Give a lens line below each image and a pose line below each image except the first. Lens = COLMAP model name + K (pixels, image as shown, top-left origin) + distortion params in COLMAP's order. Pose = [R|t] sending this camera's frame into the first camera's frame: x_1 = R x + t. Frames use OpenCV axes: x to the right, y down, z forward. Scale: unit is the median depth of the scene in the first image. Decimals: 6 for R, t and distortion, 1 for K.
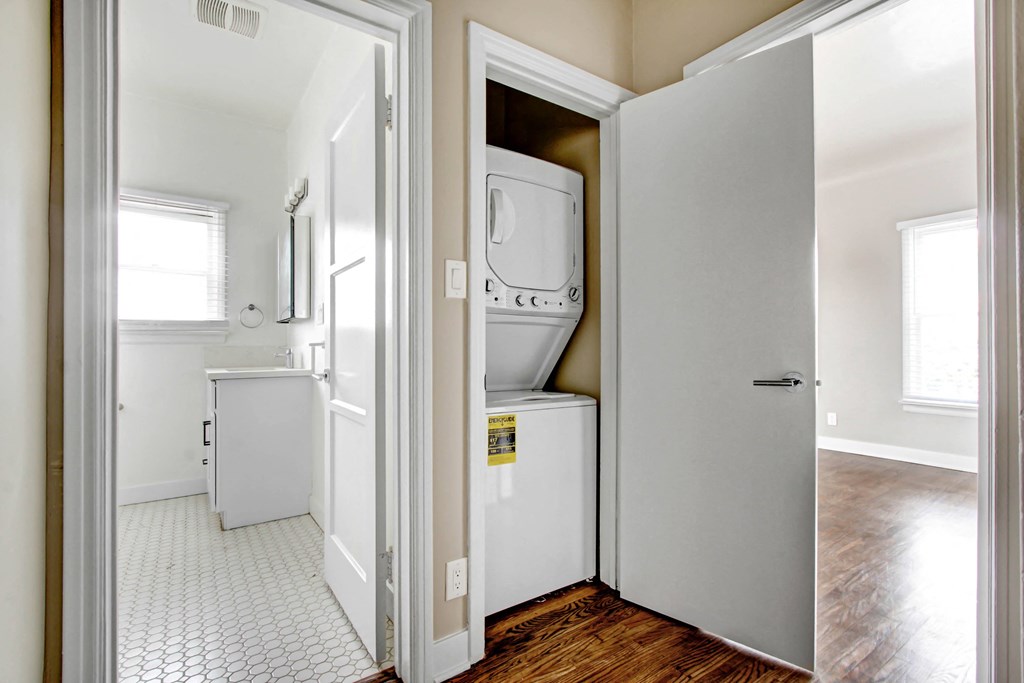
lens RADIAL K [[468.1, 0, 512.8], [0, 468.1, 347.3], [0, 0, 1]] dist [-0.001965, -0.000128]
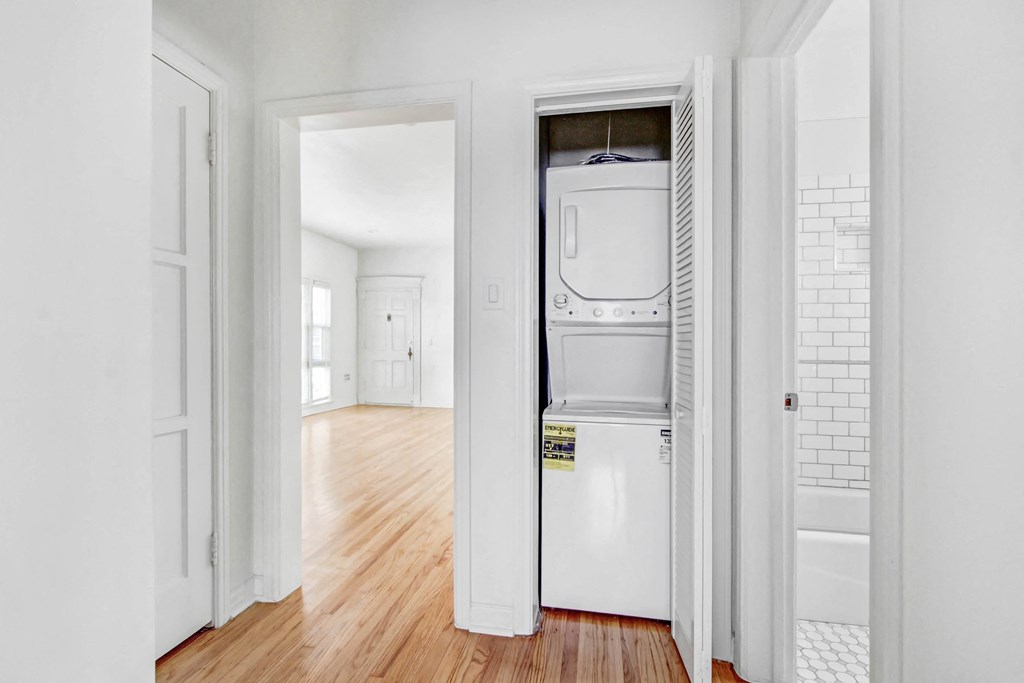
lens RADIAL K [[468.1, 0, 512.8], [0, 468.1, 347.3], [0, 0, 1]] dist [-0.001965, -0.000128]
pose [[0.705412, 0.008414, -0.708748, 0.635895], [-0.001929, 0.999949, 0.009952, -0.038009], [0.708795, -0.005653, 0.705392, 0.177682]]
